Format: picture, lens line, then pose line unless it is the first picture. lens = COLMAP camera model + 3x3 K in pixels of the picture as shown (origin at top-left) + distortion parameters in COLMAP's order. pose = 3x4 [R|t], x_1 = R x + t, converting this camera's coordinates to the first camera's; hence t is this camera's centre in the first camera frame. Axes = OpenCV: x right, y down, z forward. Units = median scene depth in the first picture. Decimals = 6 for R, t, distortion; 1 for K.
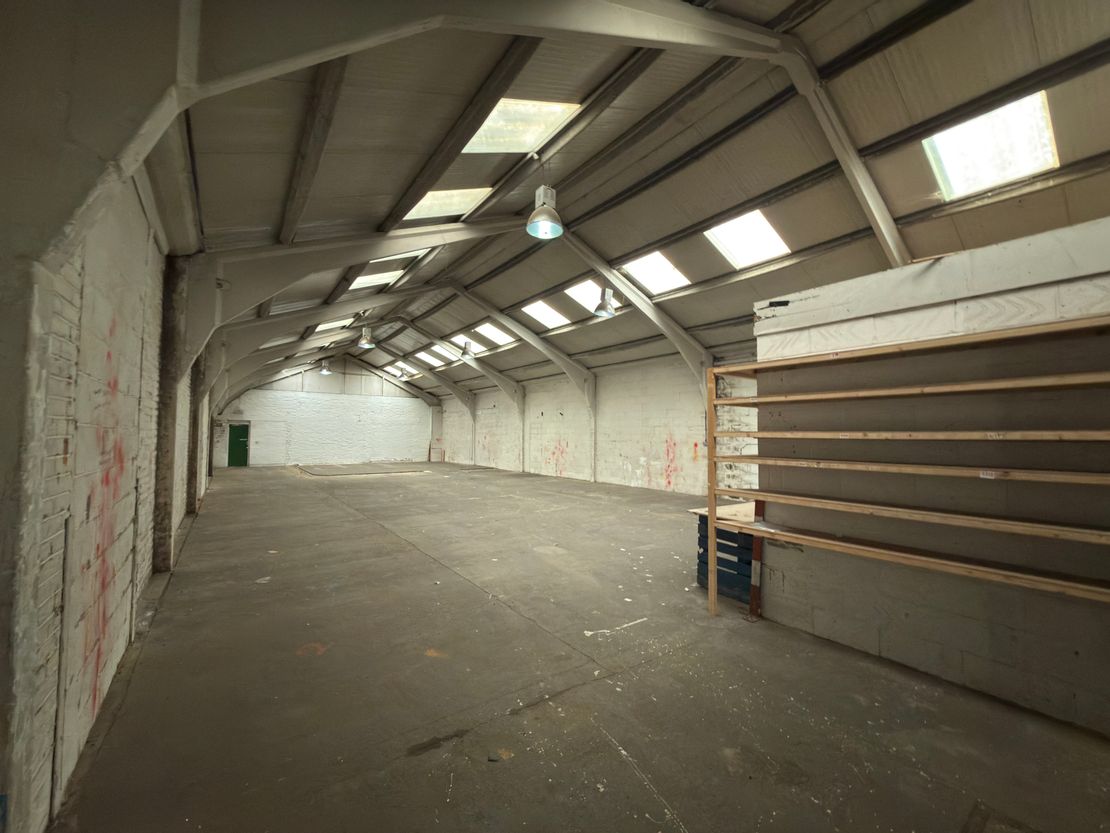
lens RADIAL K [[444.5, 0, 555.0], [0, 444.5, 416.5], [0, 0, 1]] dist [-0.000749, -0.000322]
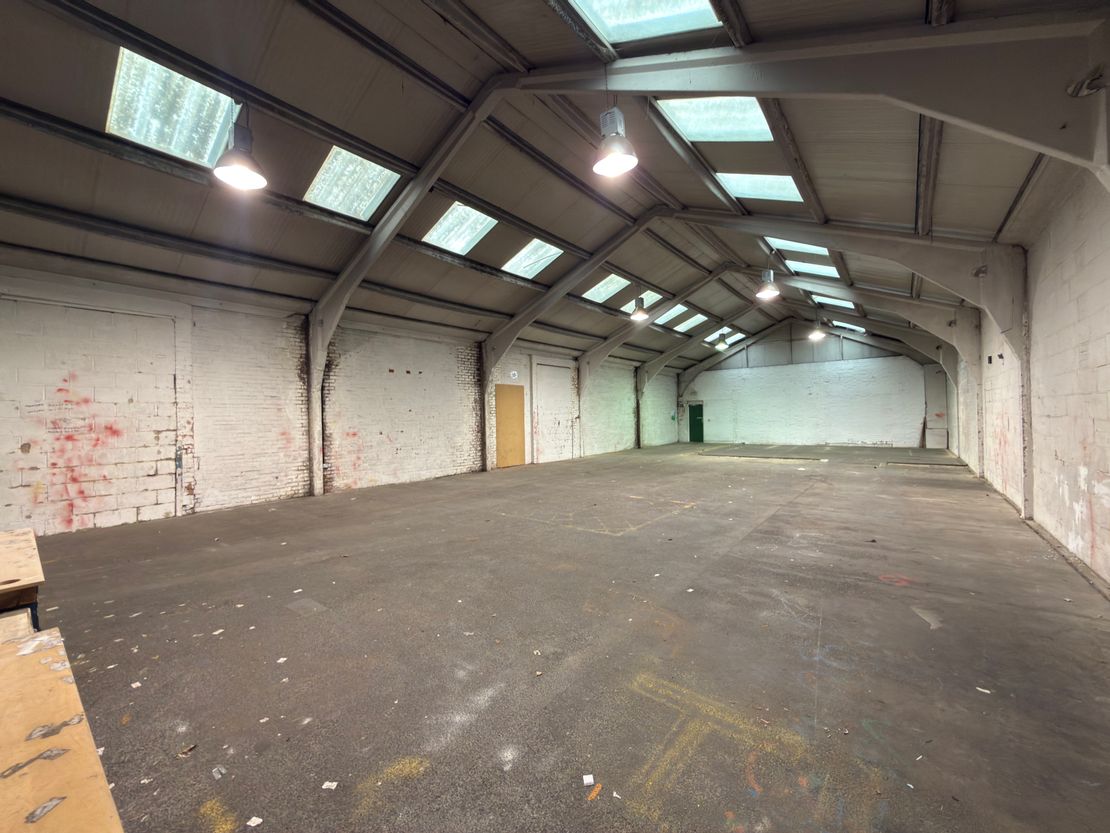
lens RADIAL K [[442.8, 0, 551.6], [0, 442.8, 414.3], [0, 0, 1]] dist [0.000570, 0.000060]
pose [[0.264661, -0.016669, -0.964197, 1.095147], [0.061993, 0.998077, -0.000238, 0.085174], [0.962347, -0.059711, 0.265186, 1.503551]]
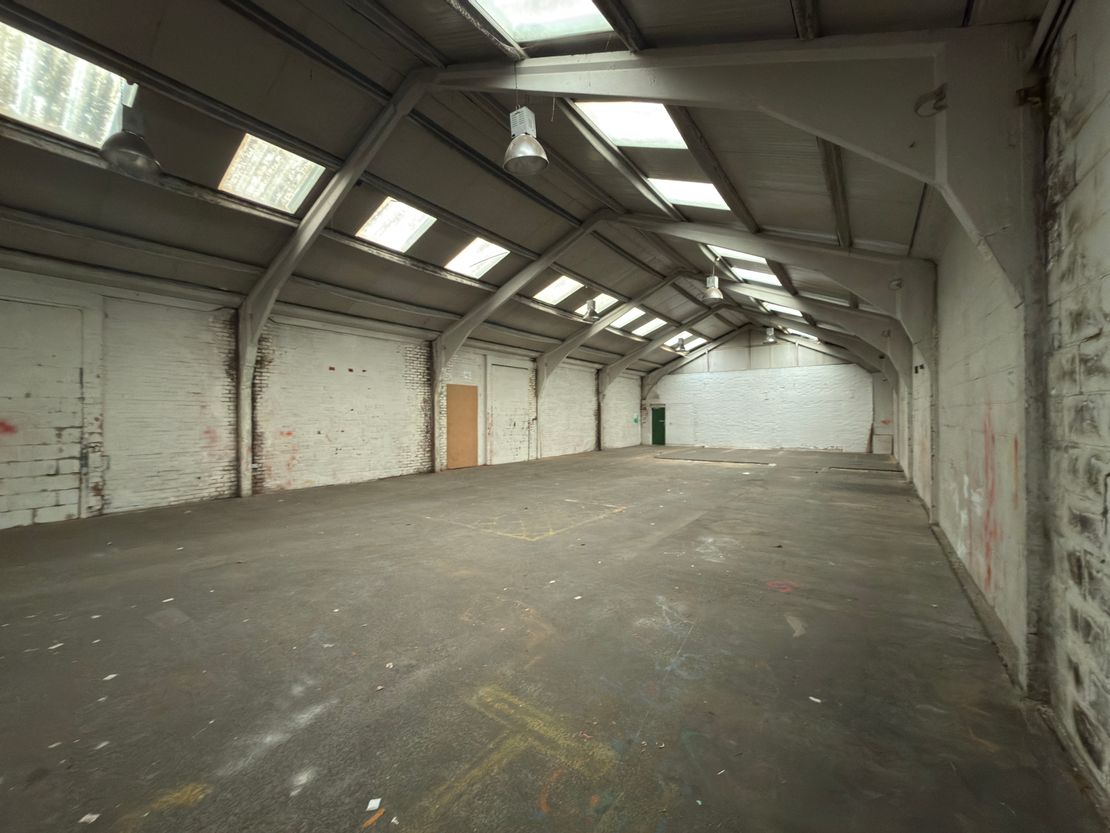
lens RADIAL K [[443.5, 0, 552.0], [0, 443.5, 414.1], [0, 0, 1]] dist [0.000625, -0.000061]
pose [[0.310778, -0.013887, -0.950381, 1.128446], [0.046944, 0.998897, 0.000755, 0.087601], [0.949323, -0.044849, 0.311087, 1.662751]]
